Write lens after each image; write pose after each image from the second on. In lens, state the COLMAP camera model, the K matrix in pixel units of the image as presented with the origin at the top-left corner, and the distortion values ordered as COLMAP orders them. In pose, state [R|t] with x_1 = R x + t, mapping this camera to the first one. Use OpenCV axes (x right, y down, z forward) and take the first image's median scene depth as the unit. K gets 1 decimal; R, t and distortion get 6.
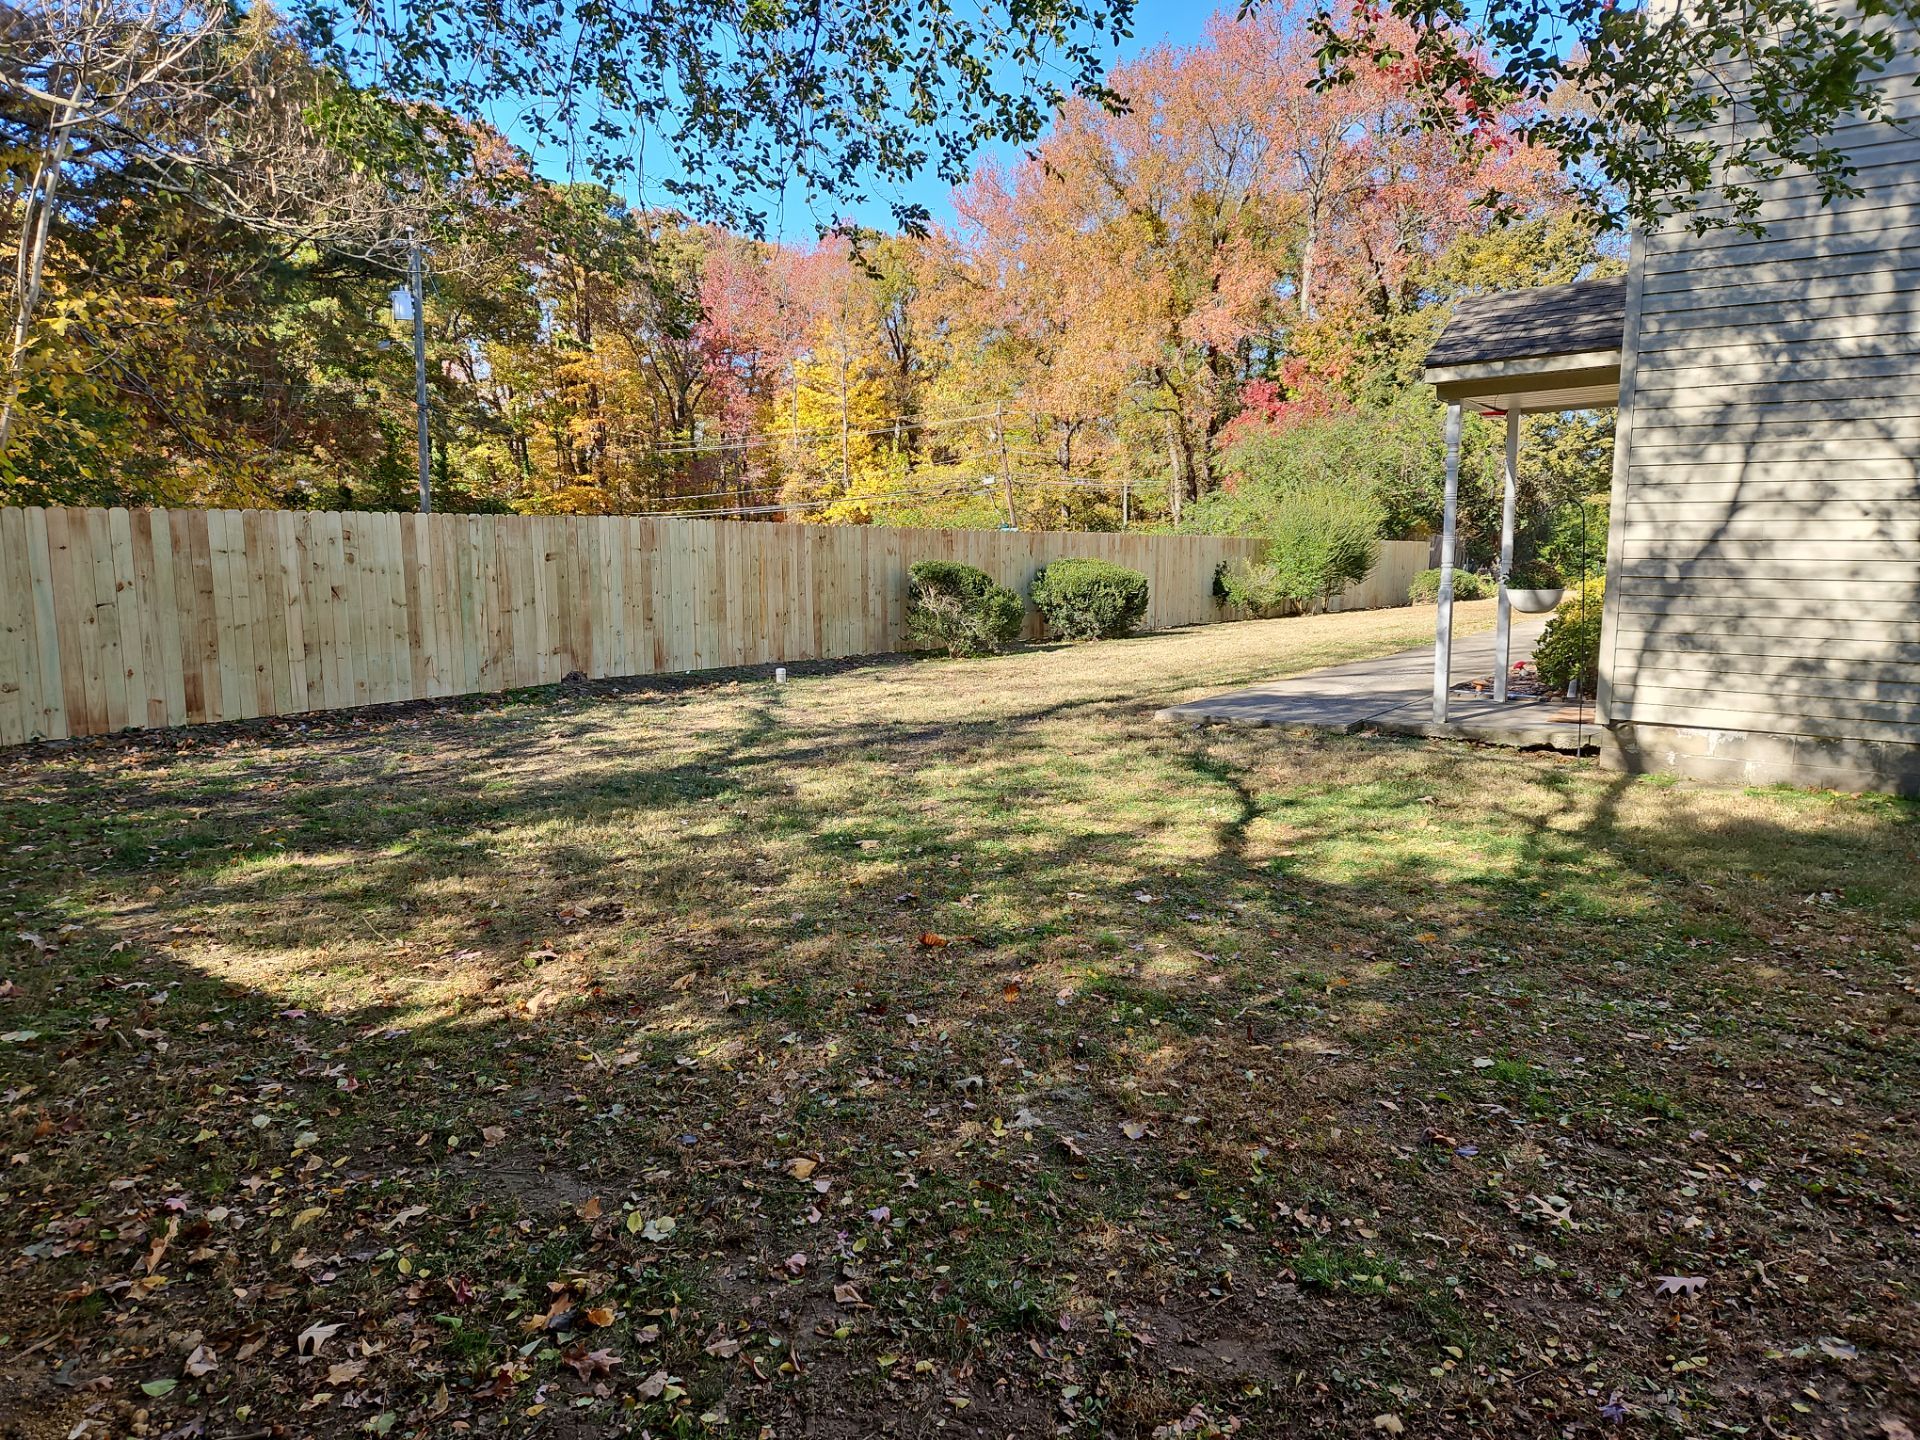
lens RADIAL K [[1308.6, 0, 977.1], [0, 1308.6, 708.9], [0, 0, 1]] dist [0.086444, -0.065259]
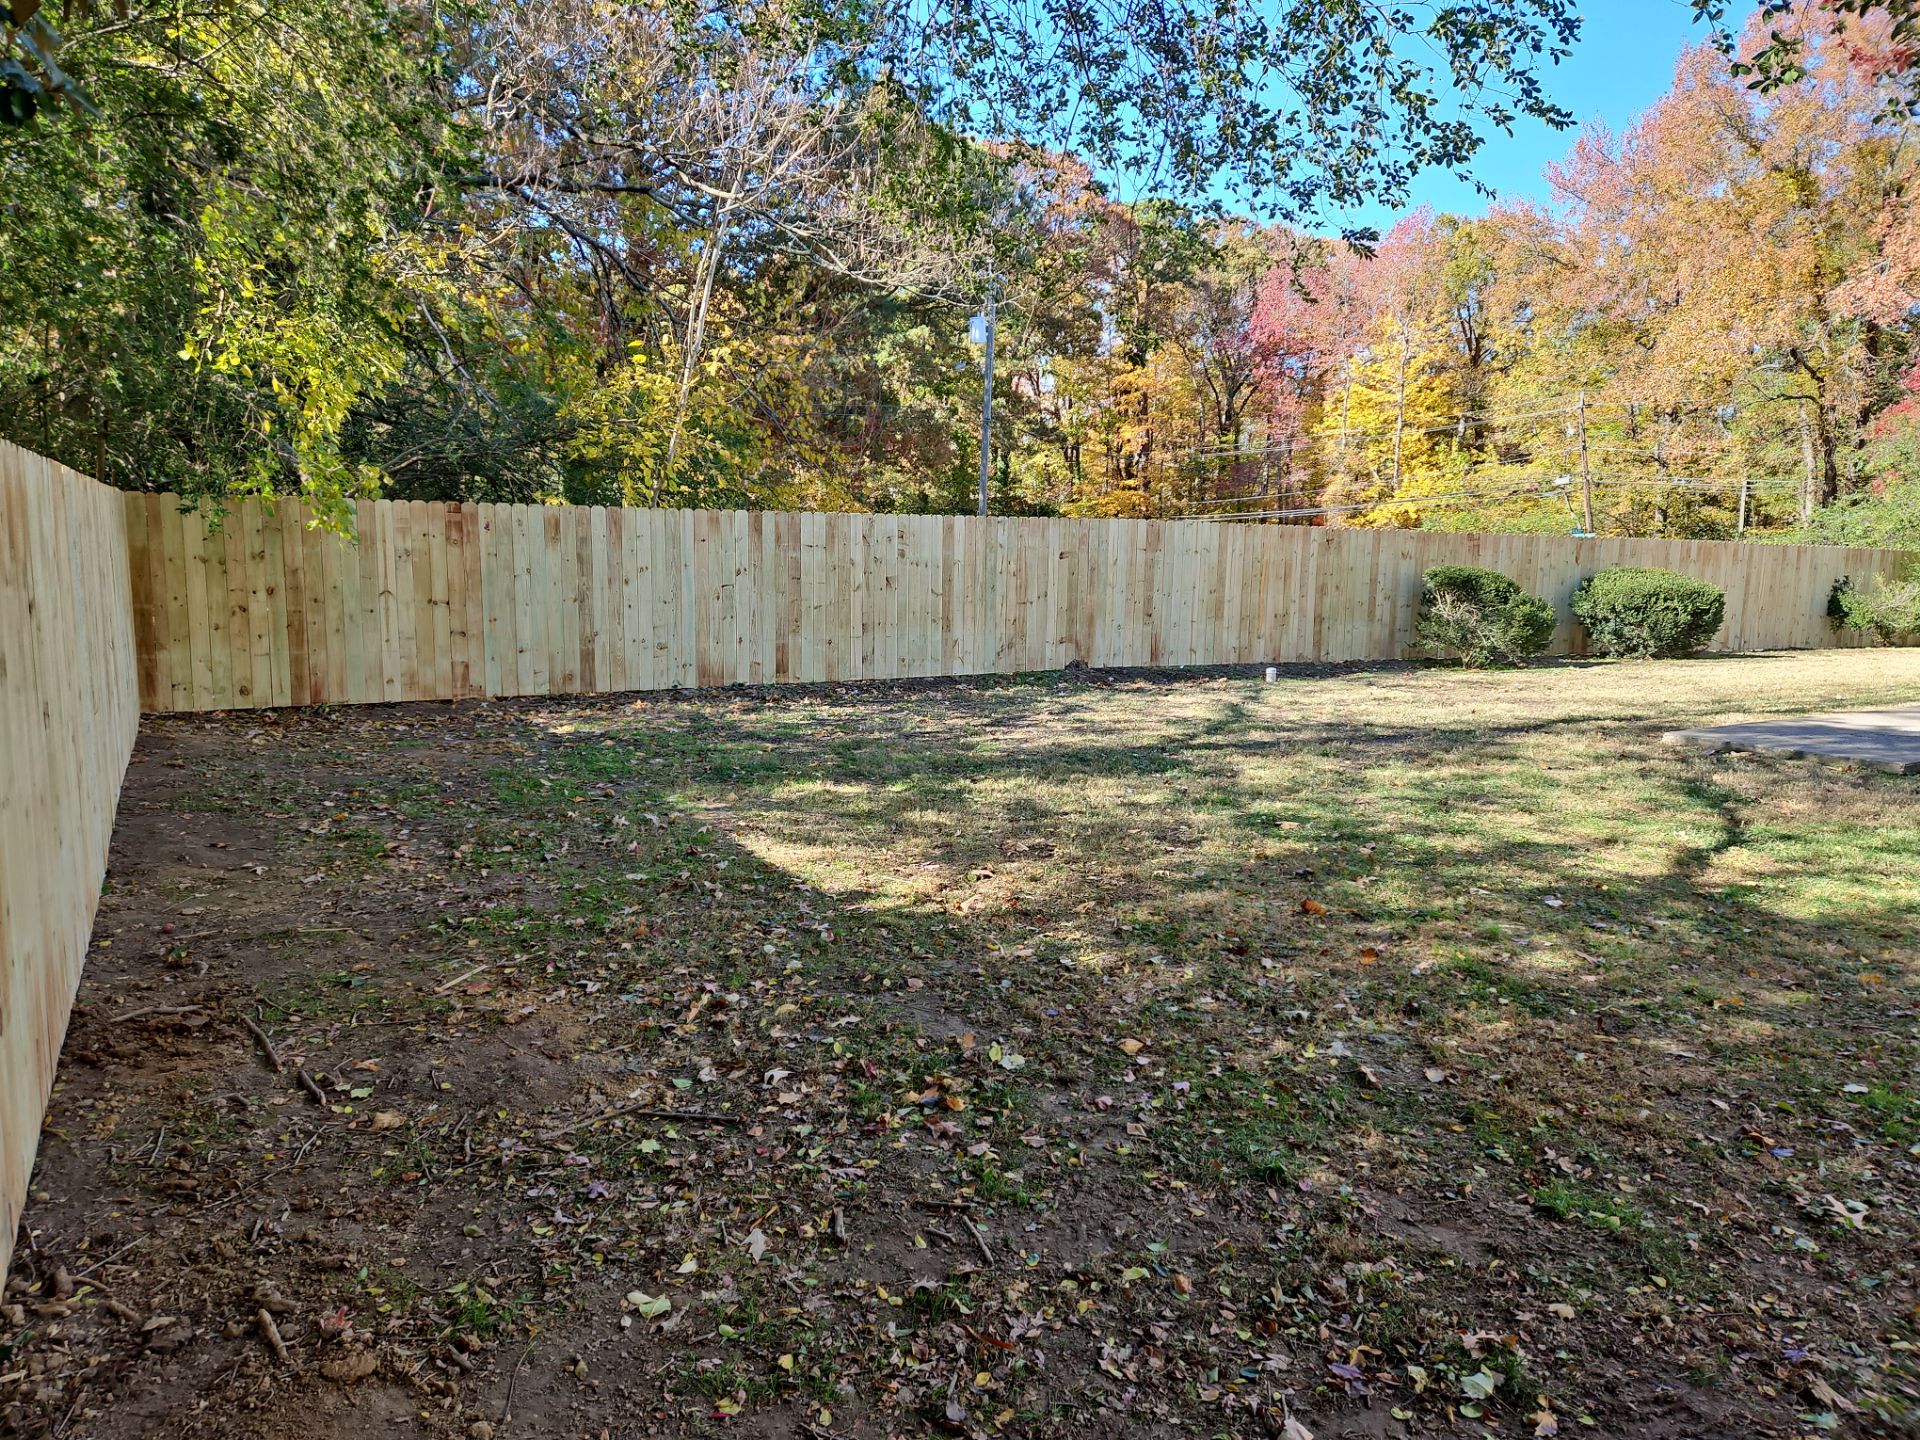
lens RADIAL K [[1308.6, 0, 947.7], [0, 1308.6, 710.5], [0, 0, 1]] dist [0.086444, -0.065259]
pose [[0.912129, 0.069836, -0.403910, 0.101781], [-0.070449, 0.997426, 0.013364, 0.017115], [0.403804, 0.016266, 0.914701, -0.107963]]
